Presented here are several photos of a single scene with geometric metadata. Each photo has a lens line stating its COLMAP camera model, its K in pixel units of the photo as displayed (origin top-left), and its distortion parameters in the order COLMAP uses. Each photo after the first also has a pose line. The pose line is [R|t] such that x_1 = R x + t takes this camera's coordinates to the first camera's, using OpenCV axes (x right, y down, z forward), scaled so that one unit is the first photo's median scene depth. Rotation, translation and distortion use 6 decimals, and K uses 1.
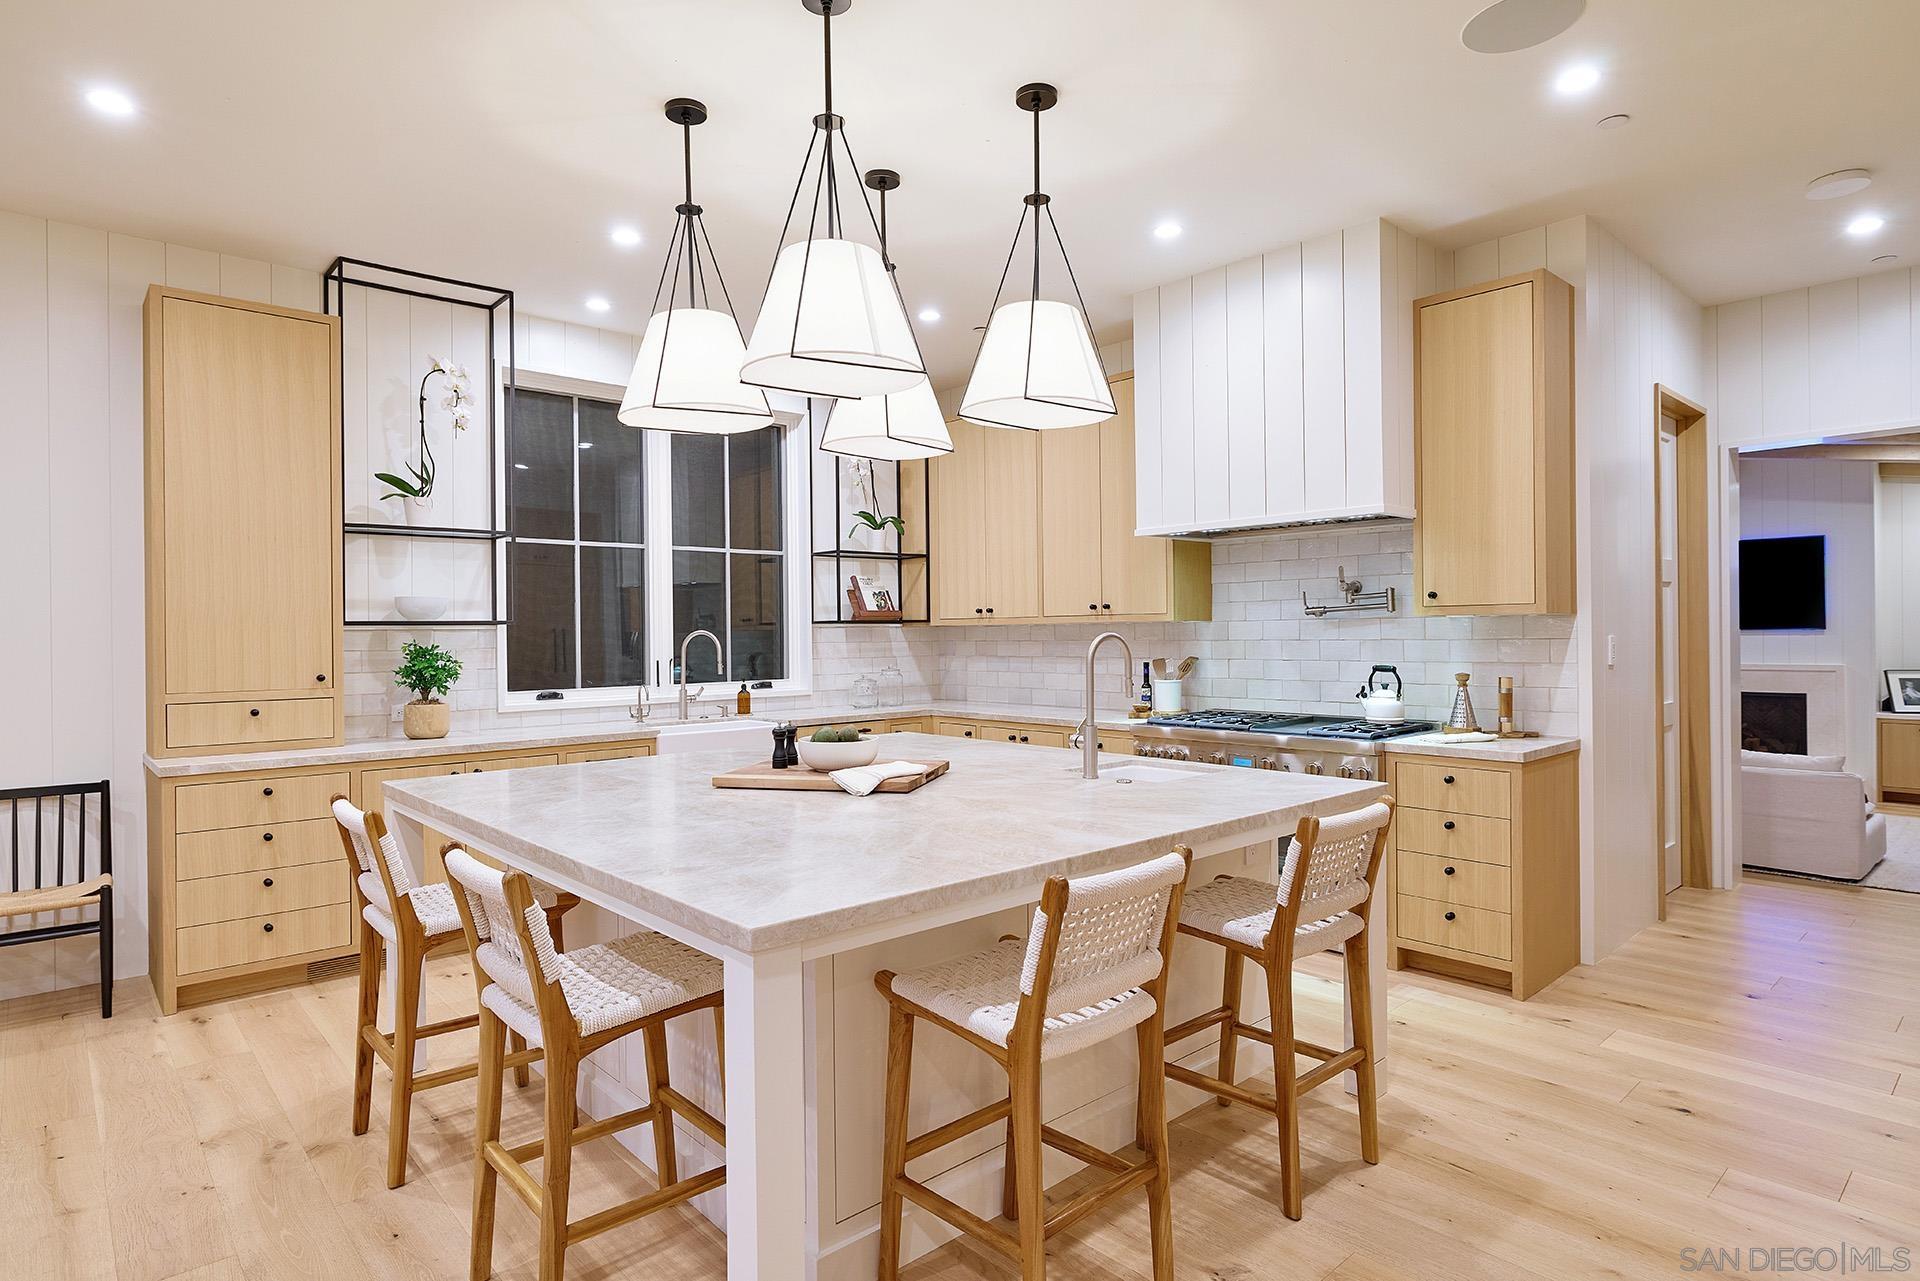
lens RADIAL K [[1023.7, 0, 962.7], [0, 1023.7, 633.9], [0, 0, 1]] dist [0.001427, 0.000796]
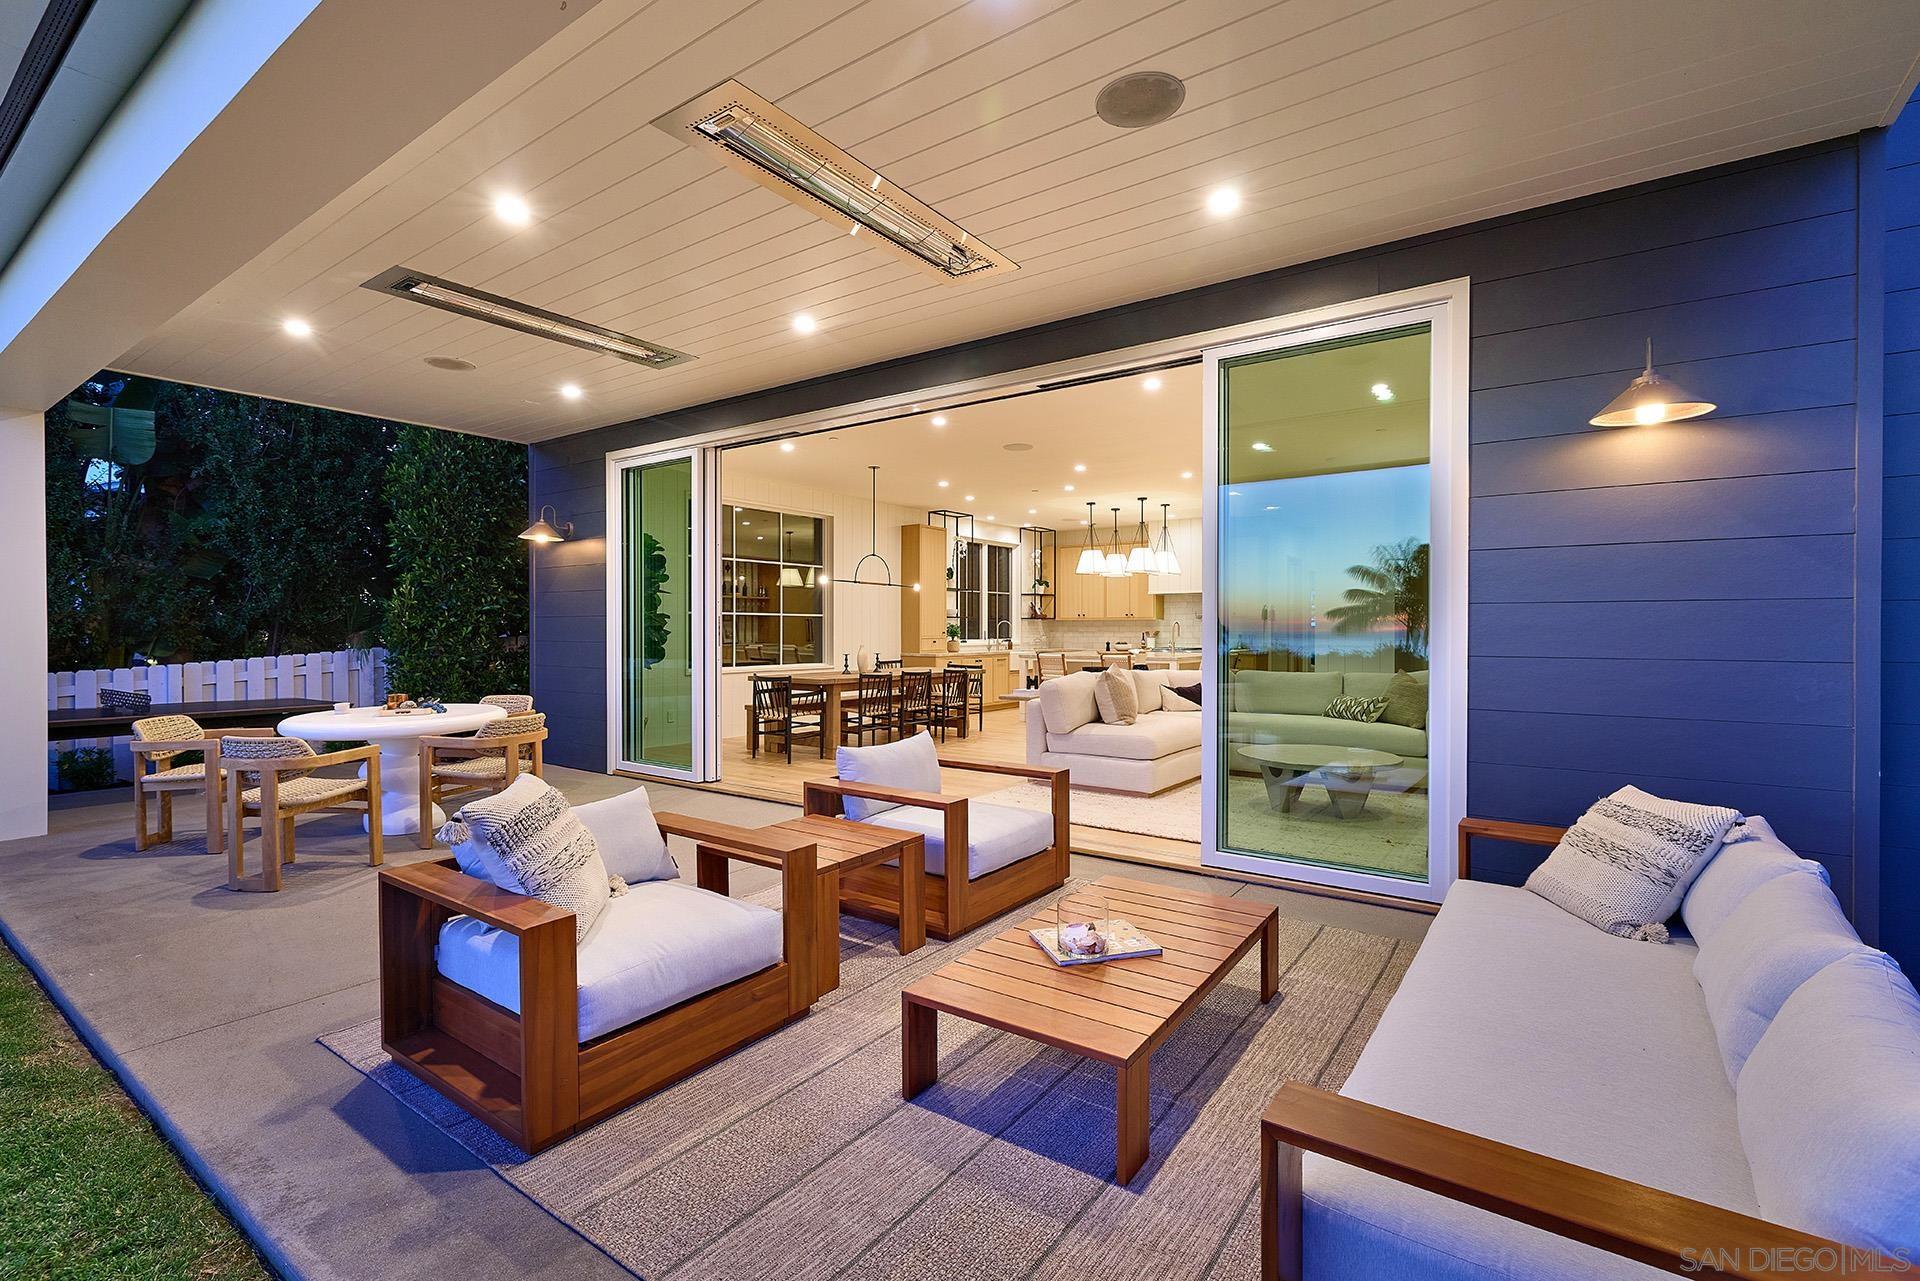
lens RADIAL K [[870.4, 0, 950.3], [0, 870.4, 637.0], [0, 0, 1]] dist [0.000825, -0.000281]
pose [[0.978550, 0.009197, 0.205802, -0.990817], [-0.010847, 0.999917, 0.006892, 0.029749], [-0.205721, -0.008976, 0.978569, -1.563006]]
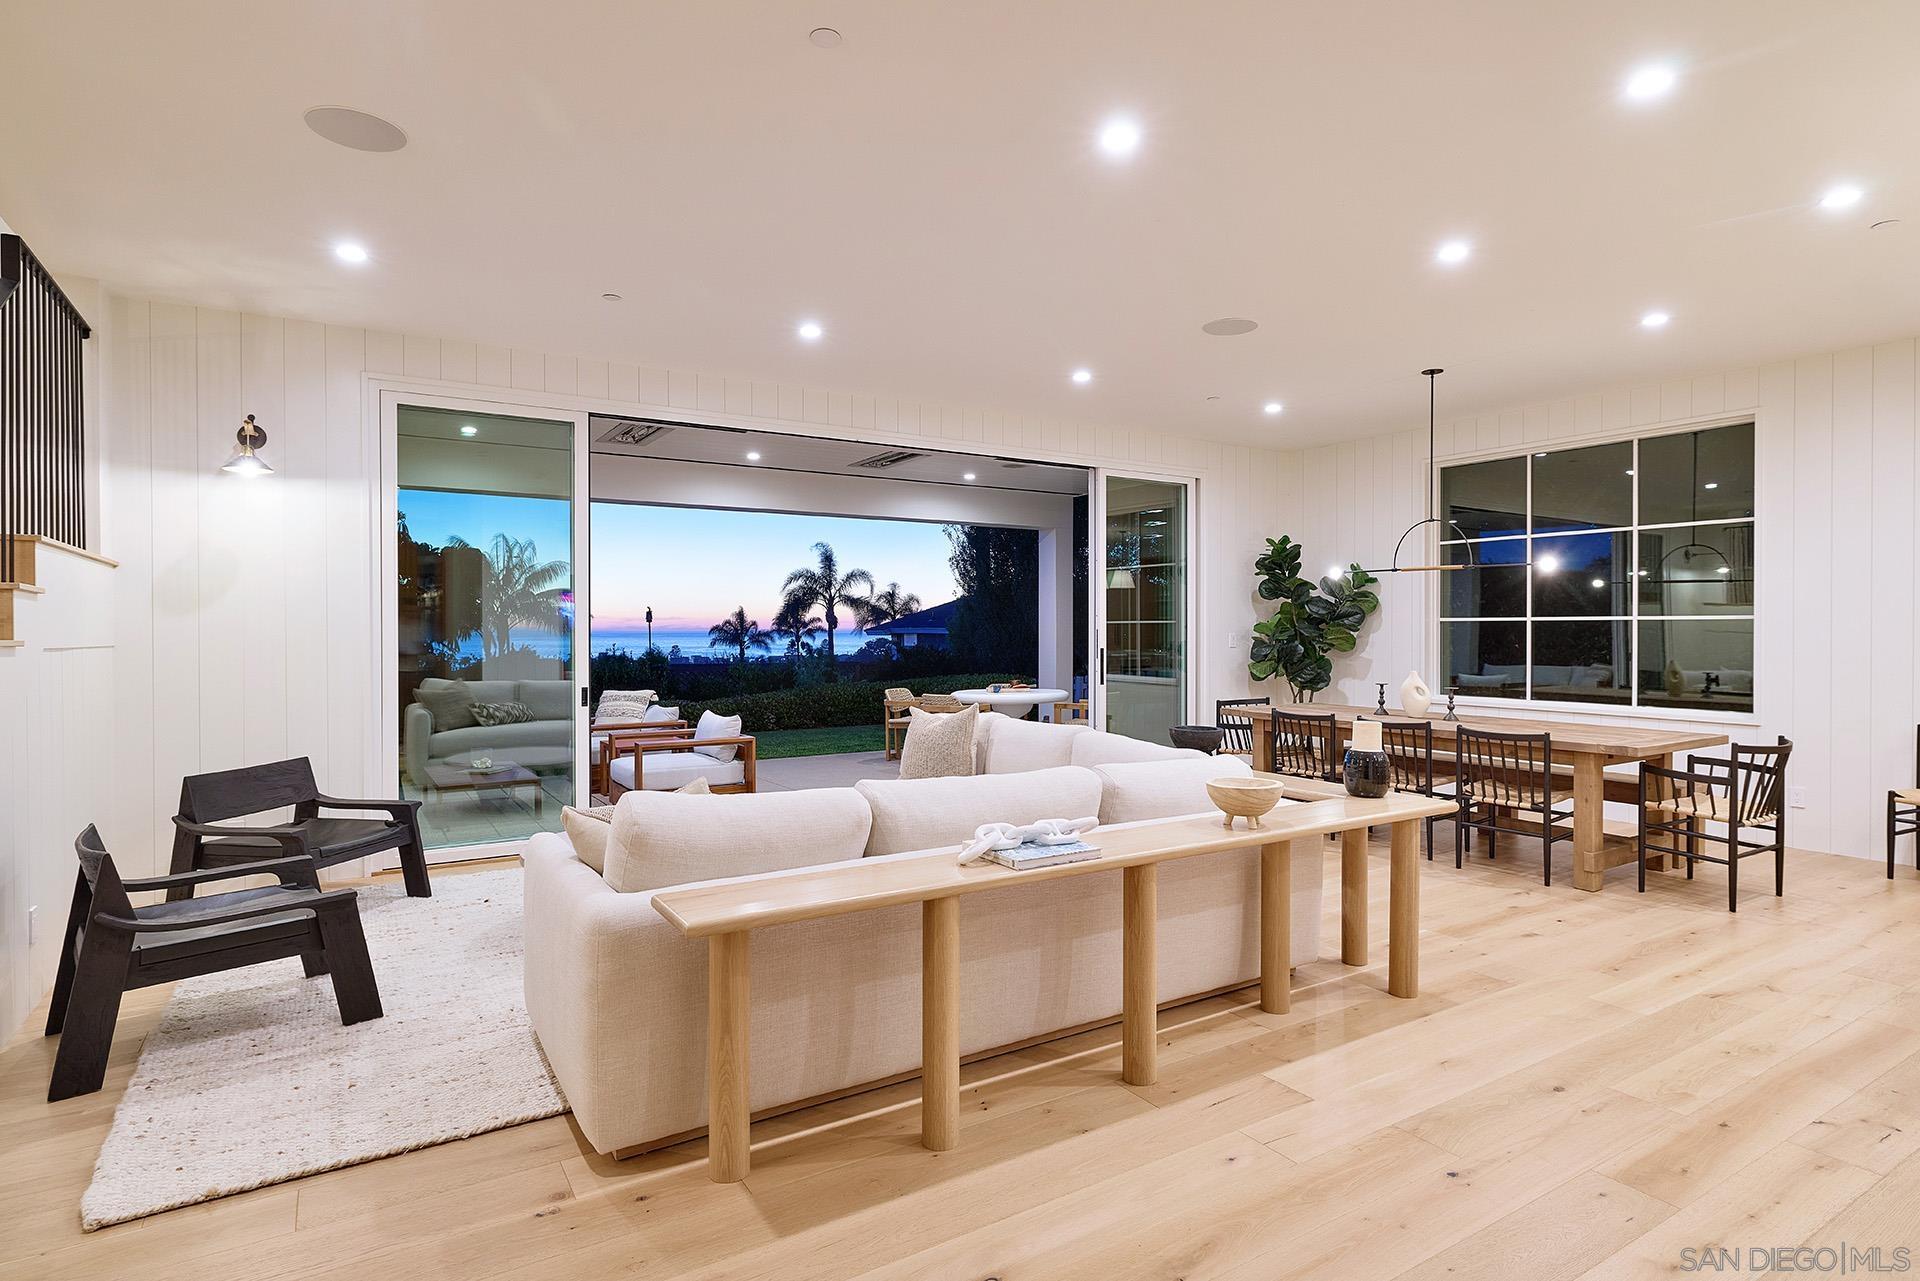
lens RADIAL K [[1023.7, 0, 962.7], [0, 1023.7, 633.9], [0, 0, 1]] dist [0.001427, 0.000796]
pose [[-0.164185, 0.018285, -0.986260, 0.545487], [0.003209, 0.999833, 0.018002, -0.010444], [0.986424, -0.000209, -0.164216, -0.129695]]
